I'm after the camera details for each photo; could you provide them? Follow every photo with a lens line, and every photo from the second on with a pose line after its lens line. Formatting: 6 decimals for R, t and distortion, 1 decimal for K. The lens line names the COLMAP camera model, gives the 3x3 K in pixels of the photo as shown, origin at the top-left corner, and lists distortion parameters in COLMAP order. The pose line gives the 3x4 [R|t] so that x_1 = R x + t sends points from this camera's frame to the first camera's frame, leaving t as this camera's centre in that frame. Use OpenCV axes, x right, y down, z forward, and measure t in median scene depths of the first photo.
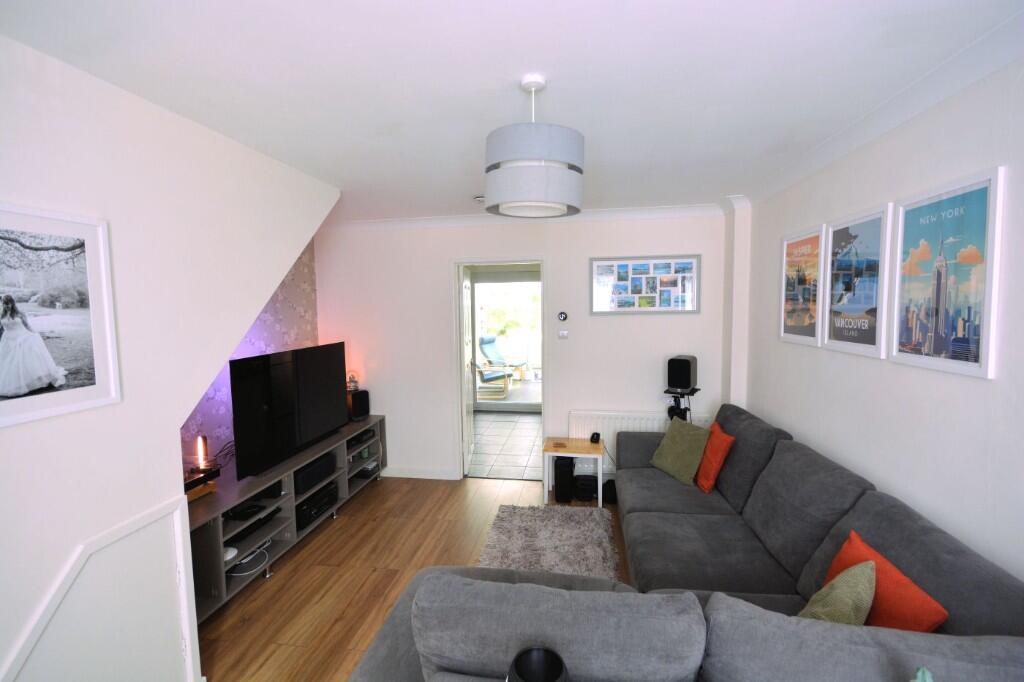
lens RADIAL K [[454.5, 0, 512.0], [0, 454.5, 341.0], [0, 0, 1]] dist [-0.002680, -0.000696]
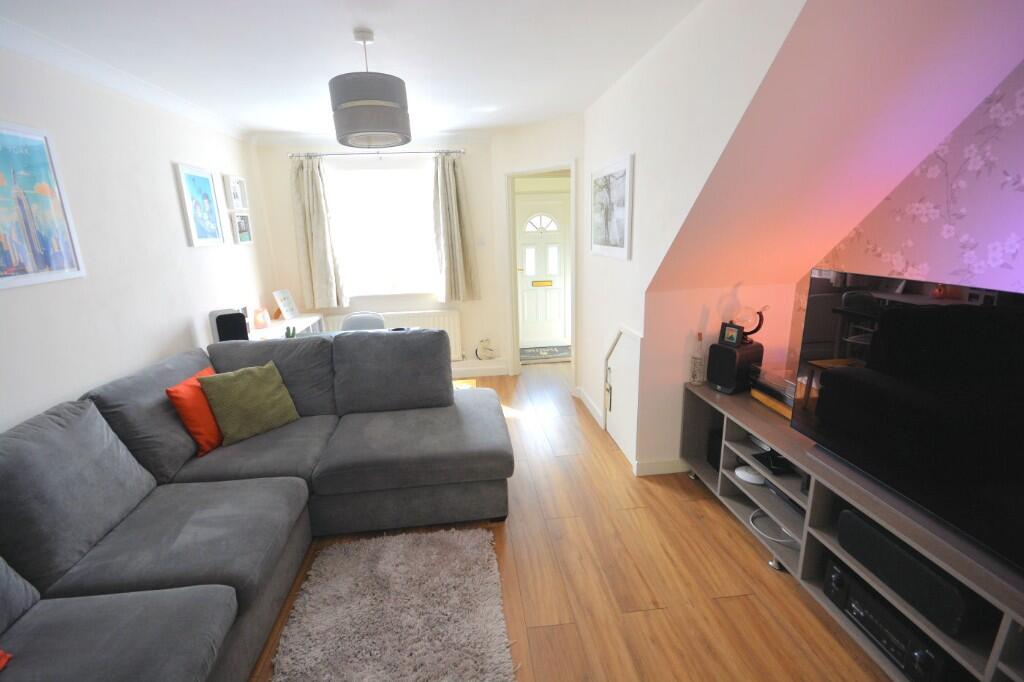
lens RADIAL K [[447.4, 0, 512.0], [0, 447.4, 341.0], [0, 0, 1]] dist [0.001696, -0.008875]
pose [[-0.964308, 0.106402, -0.242463, 0.038456], [0.021962, 0.944692, 0.327222, -0.141902], [0.263870, 0.310218, -0.913311, 2.334539]]
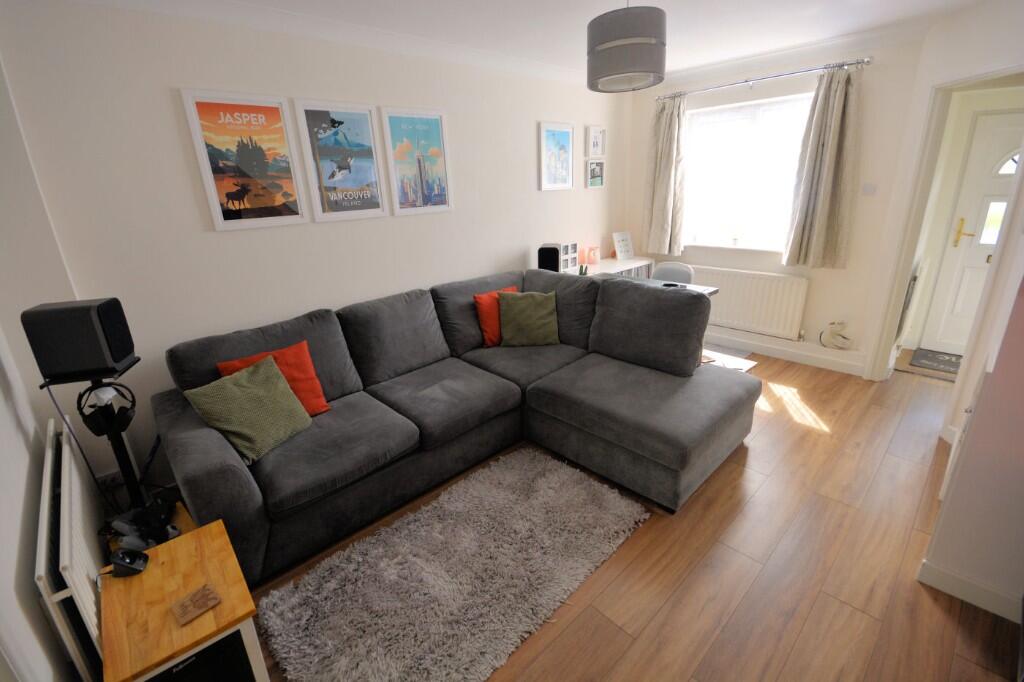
lens RADIAL K [[454.5, 0, 512.0], [0, 454.5, 341.0], [0, 0, 1]] dist [-0.002680, -0.000696]
pose [[-0.784739, -0.160025, 0.598813, -0.564237], [0.101317, 0.919986, 0.378630, -0.125526], [-0.611490, 0.357796, -0.705735, 2.220696]]
